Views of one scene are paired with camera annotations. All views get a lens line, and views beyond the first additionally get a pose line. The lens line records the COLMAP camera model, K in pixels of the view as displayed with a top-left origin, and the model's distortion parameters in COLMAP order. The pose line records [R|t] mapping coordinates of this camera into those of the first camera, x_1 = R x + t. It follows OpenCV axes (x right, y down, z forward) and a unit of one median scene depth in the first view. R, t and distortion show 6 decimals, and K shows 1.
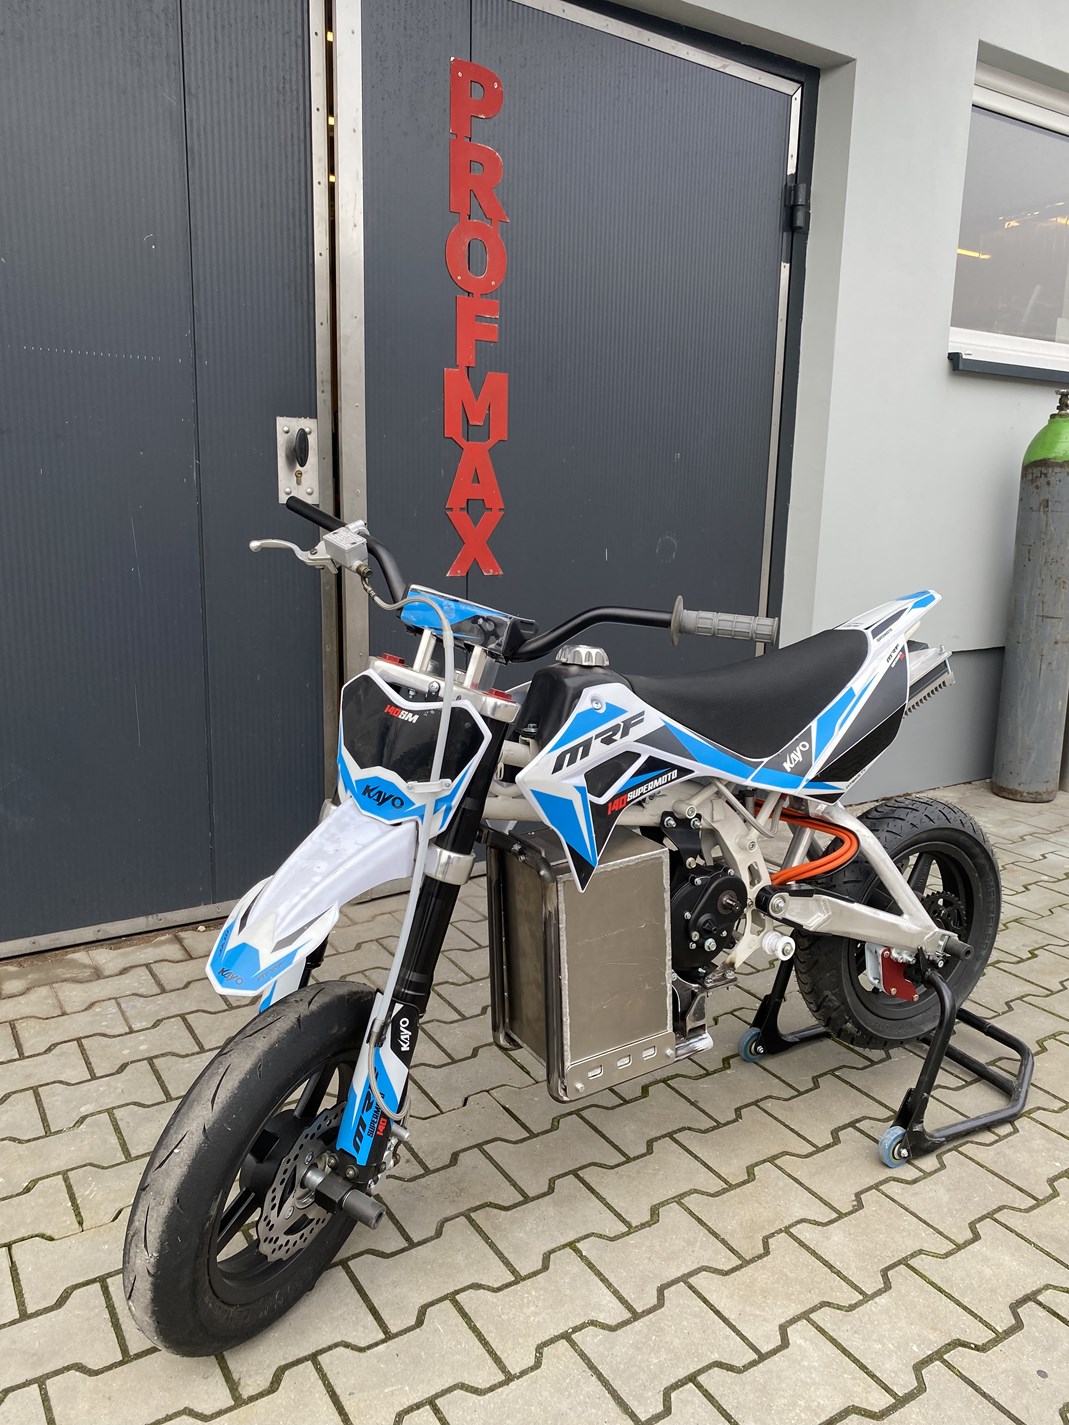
lens RADIAL K [[1070.2, 0, 535.9], [0, 1070.2, 720.8], [0, 0, 1]] dist [0.026514, -0.025786]
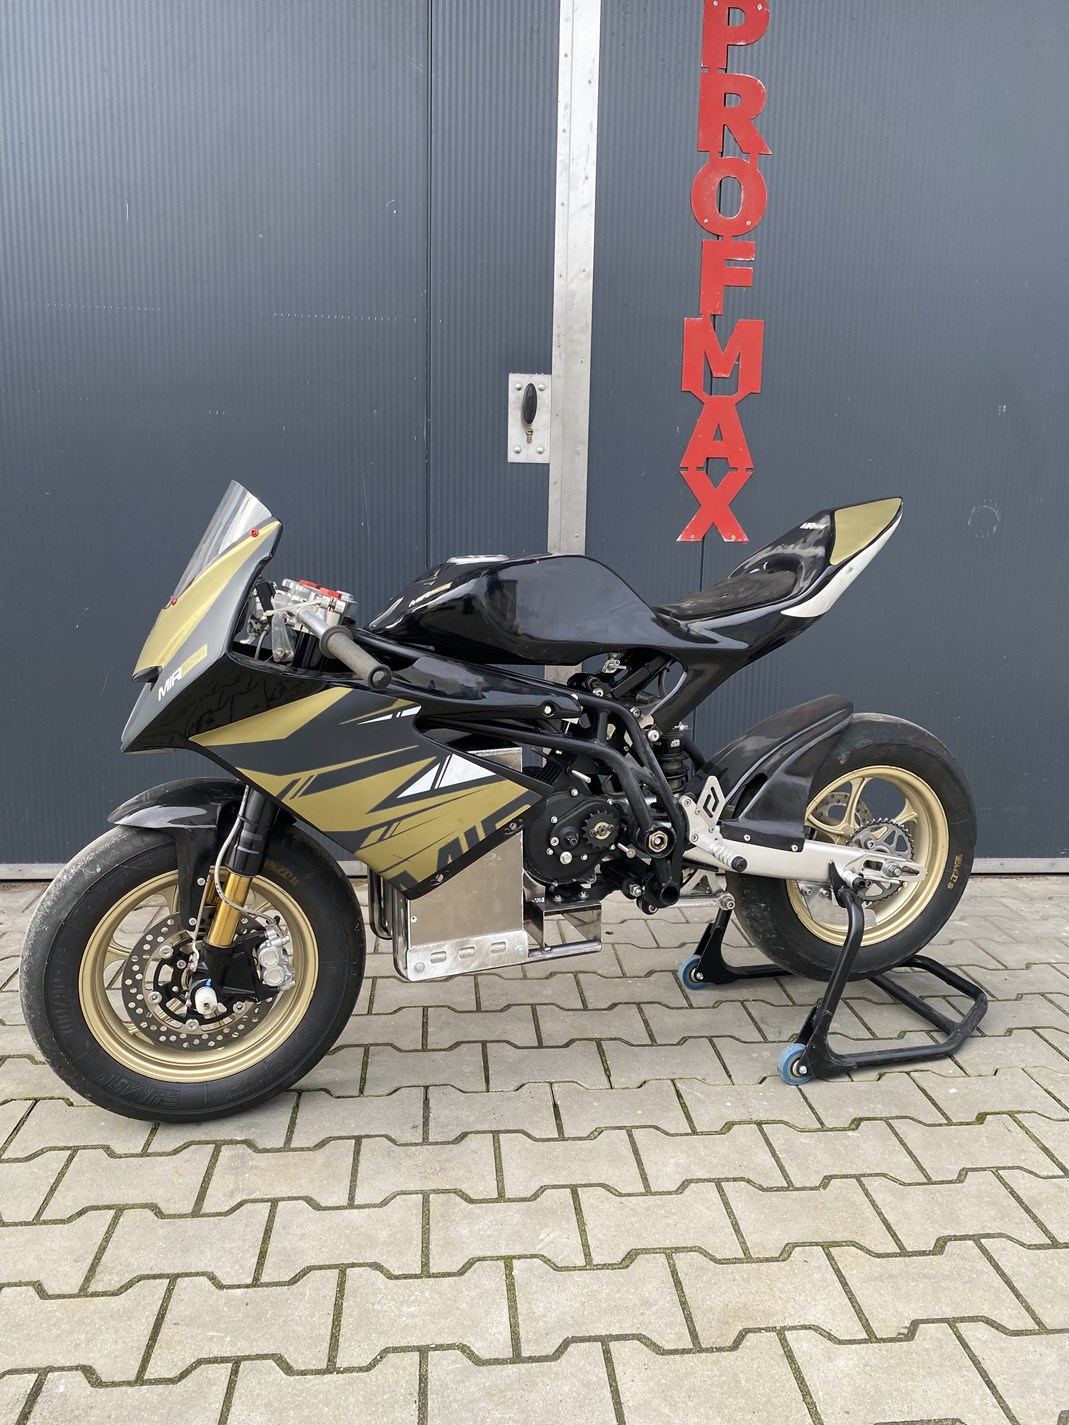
lens RADIAL K [[1070.2, 0, 537.8], [0, 1070.2, 712.3], [0, 0, 1]] dist [0.026514, -0.025786]
pose [[0.889127, 0.068410, -0.452518, 0.357044], [-0.093139, 0.995120, -0.032565, 0.080210], [0.448082, 0.071101, 0.891160, 0.210504]]
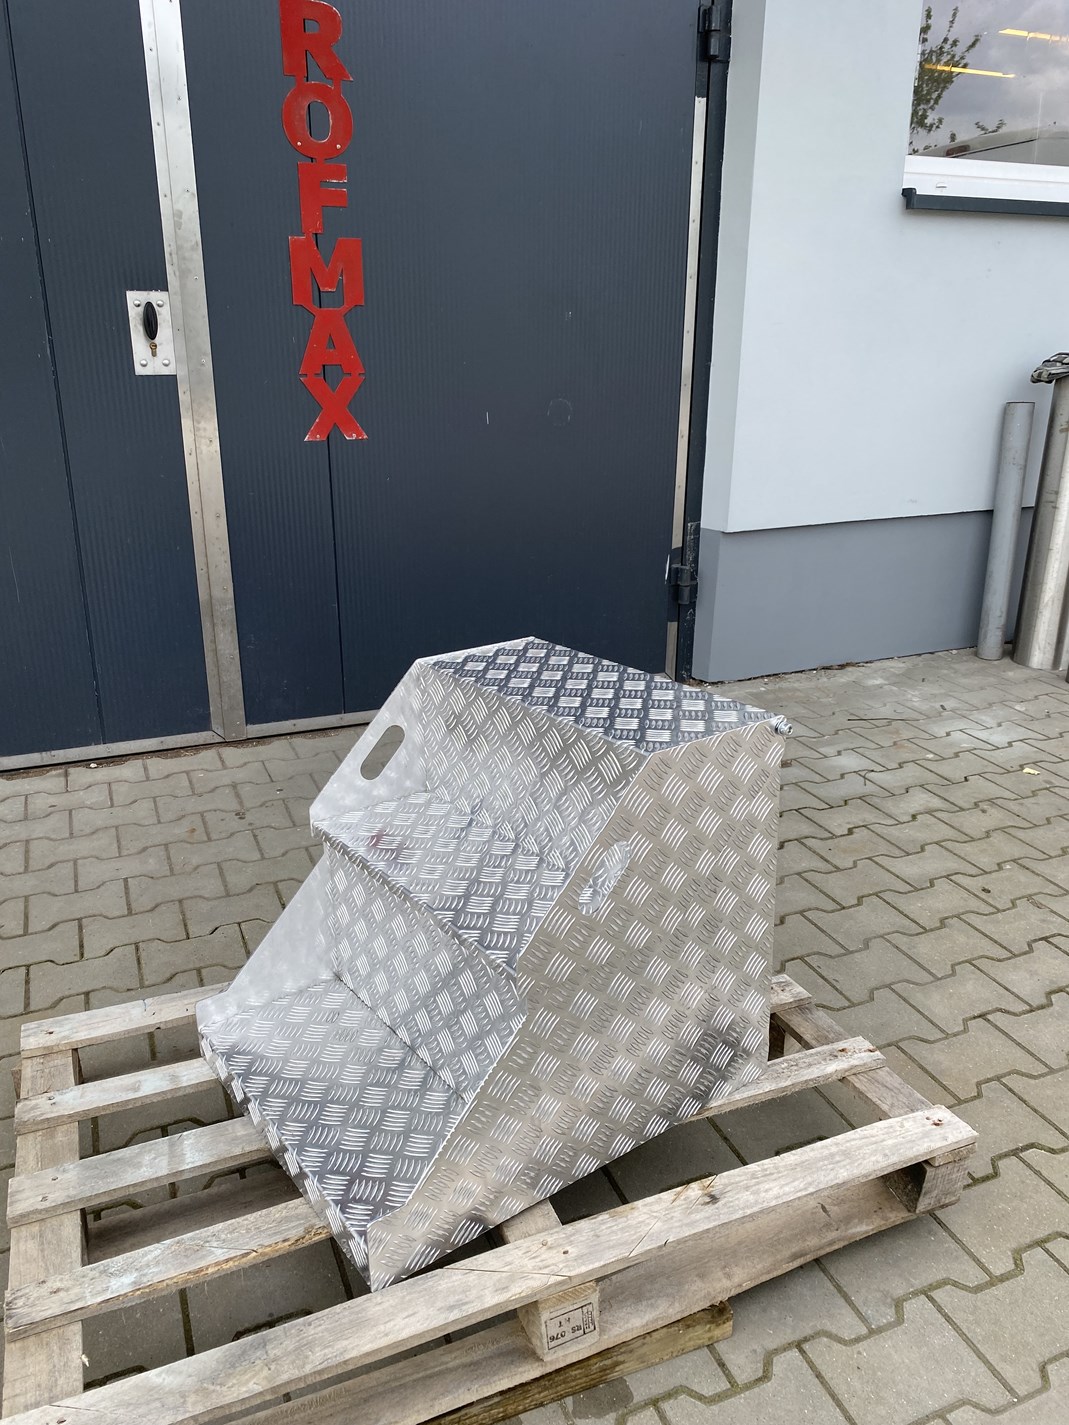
lens RADIAL K [[1070.2, 0, 524.3], [0, 1070.2, 695.6], [0, 0, 1]] dist [0.026514, -0.025786]
pose [[0.984522, 0.039096, -0.170843, 0.478398], [-0.017612, 0.991937, 0.125503, -0.041887], [0.174372, -0.120551, 0.977273, -0.016097]]
